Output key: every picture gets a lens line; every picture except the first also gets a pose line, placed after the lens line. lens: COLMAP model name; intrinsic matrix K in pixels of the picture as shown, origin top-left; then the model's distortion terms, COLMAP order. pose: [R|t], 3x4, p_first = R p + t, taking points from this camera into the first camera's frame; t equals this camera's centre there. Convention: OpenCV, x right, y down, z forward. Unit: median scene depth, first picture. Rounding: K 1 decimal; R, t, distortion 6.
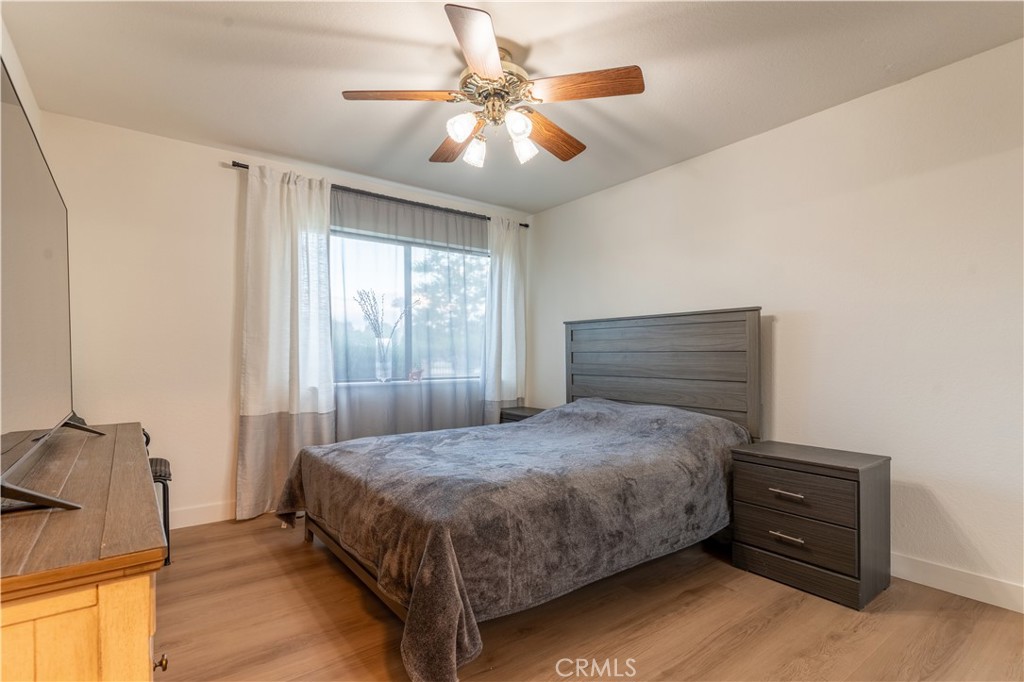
lens RADIAL K [[491.0, 0, 512.0], [0, 491.0, 341.0], [0, 0, 1]] dist [-0.002485, -0.000551]
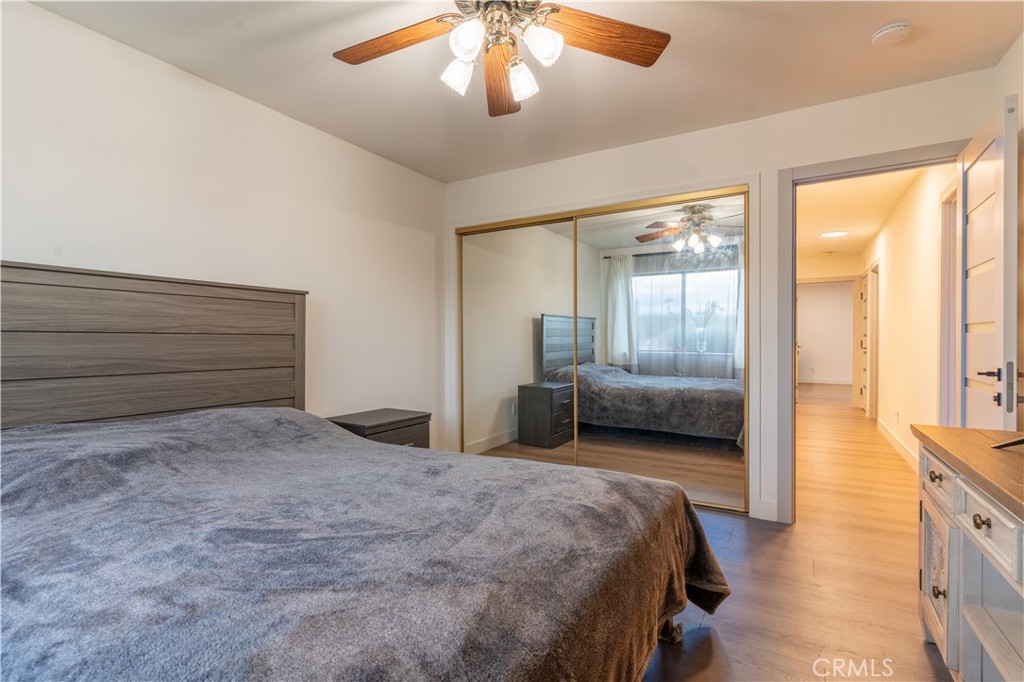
lens RADIAL K [[491.0, 0, 512.0], [0, 491.0, 341.0], [0, 0, 1]] dist [-0.002485, -0.000551]
pose [[-0.366936, 0.002894, 0.930242, -0.559479], [-0.022761, 0.999668, -0.012089, 0.033630], [-0.929968, -0.025609, -0.366748, 0.913854]]
